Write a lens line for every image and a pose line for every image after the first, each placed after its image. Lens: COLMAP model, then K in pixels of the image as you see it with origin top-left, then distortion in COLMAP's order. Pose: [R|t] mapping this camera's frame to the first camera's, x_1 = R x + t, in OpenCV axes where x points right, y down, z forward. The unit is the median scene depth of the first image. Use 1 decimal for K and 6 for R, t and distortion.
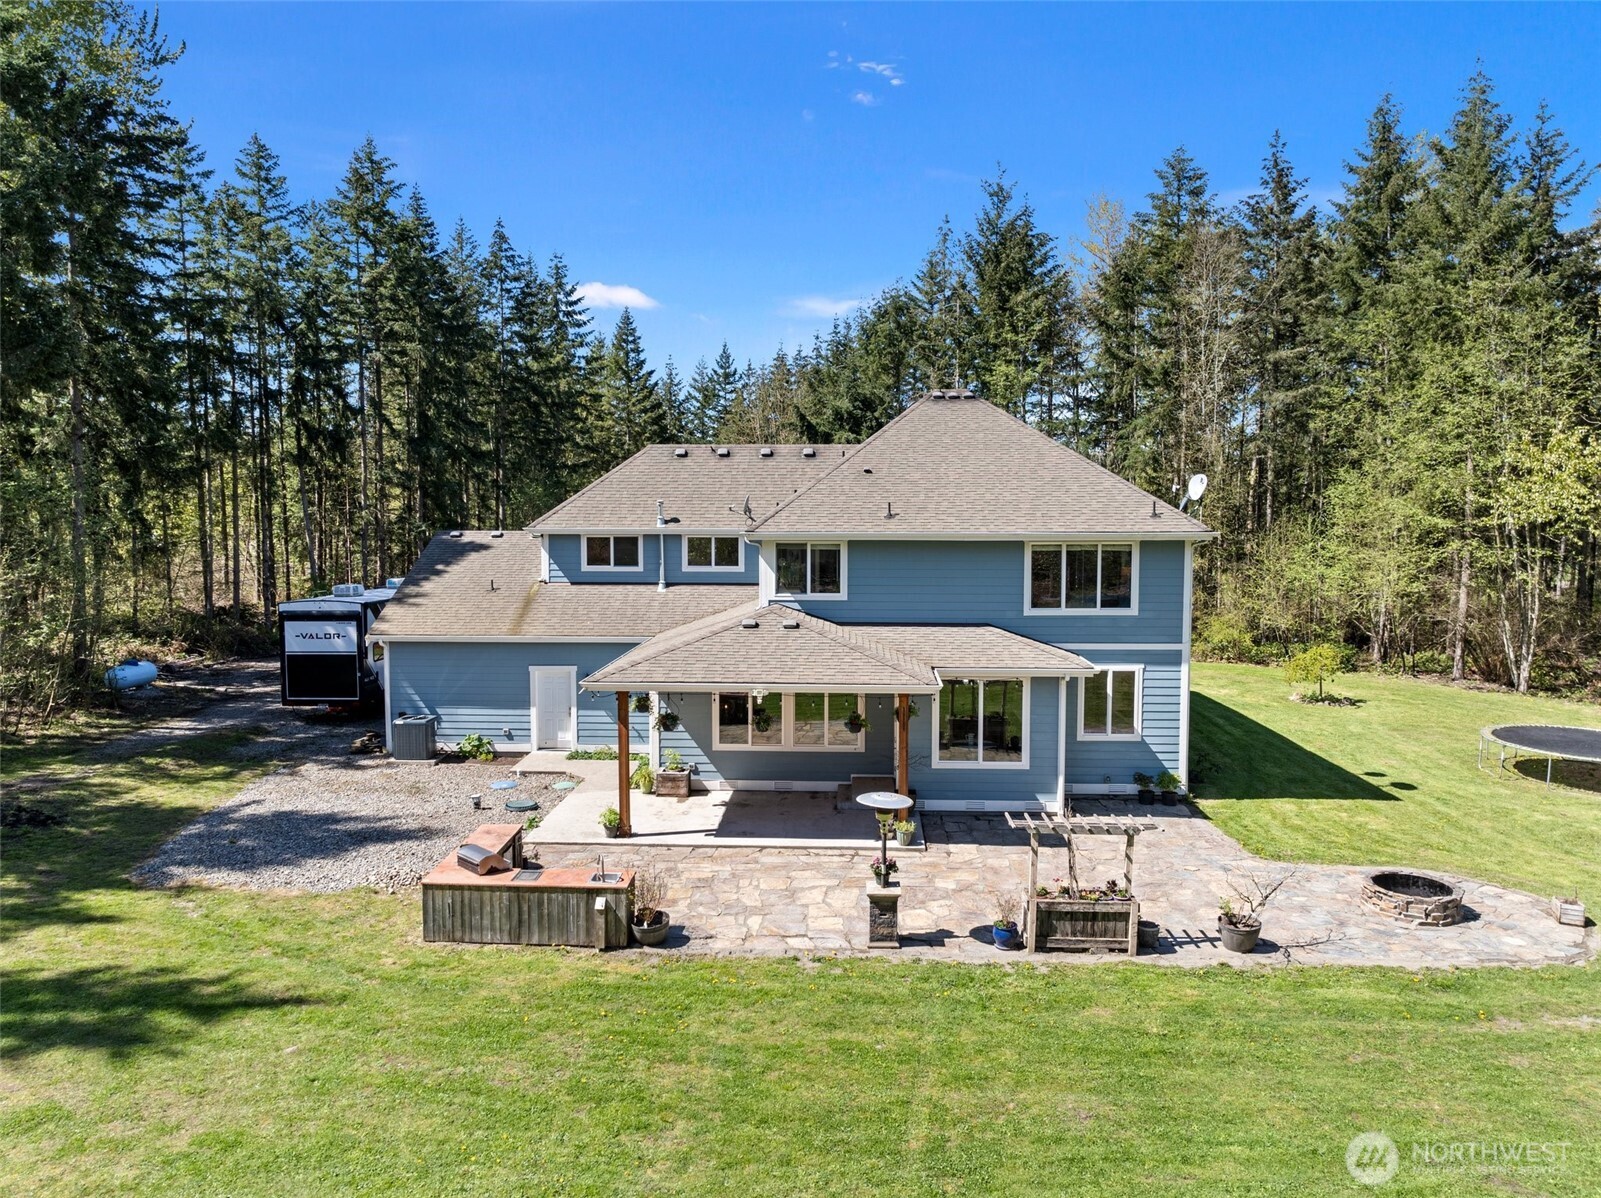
lens RADIAL K [[1179.8, 0, 777.5], [0, 1179.8, 601.6], [0, 0, 1]] dist [-0.006760, -0.001203]
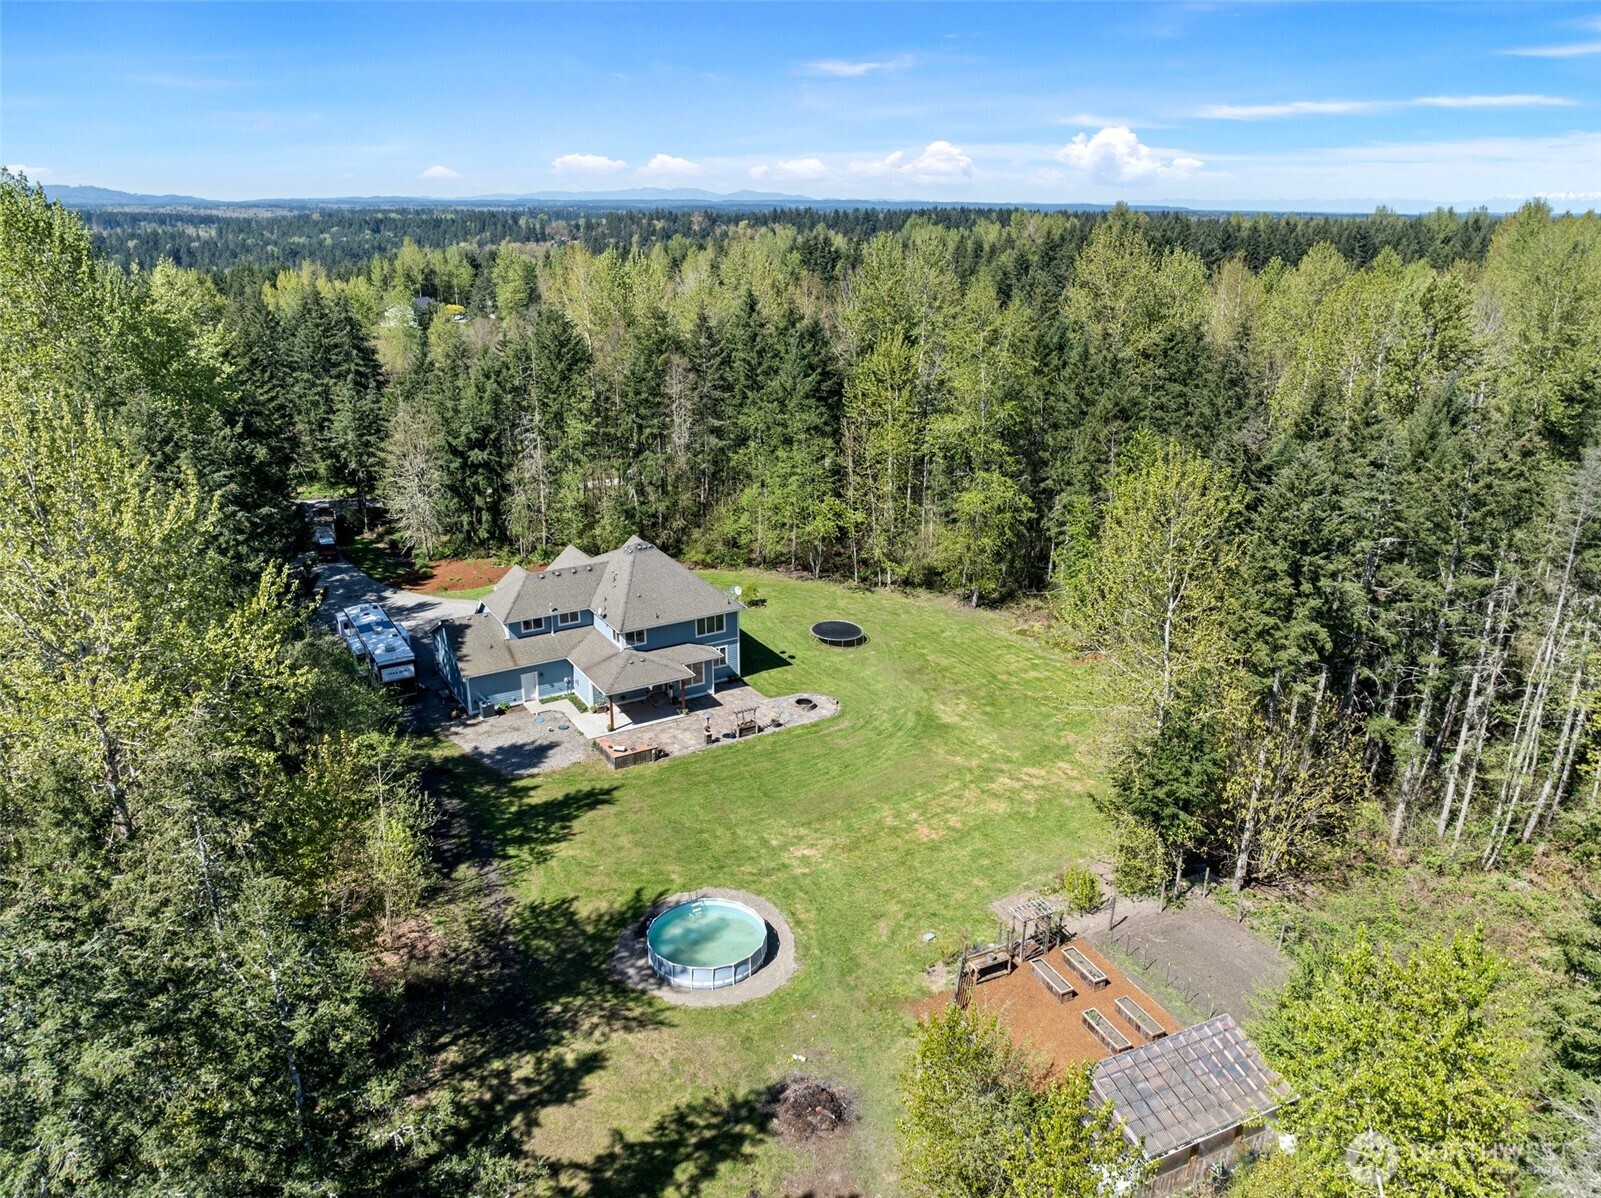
lens RADIAL K [[1179.8, 0, 777.5], [0, 1179.8, 601.6], [0, 0, 1]] dist [-0.006760, -0.001203]
pose [[0.849325, -0.193244, 0.491227, -1.606284], [0.064771, 0.961702, 0.266336, -1.269706], [-0.523882, -0.194388, 0.829314, -2.485954]]
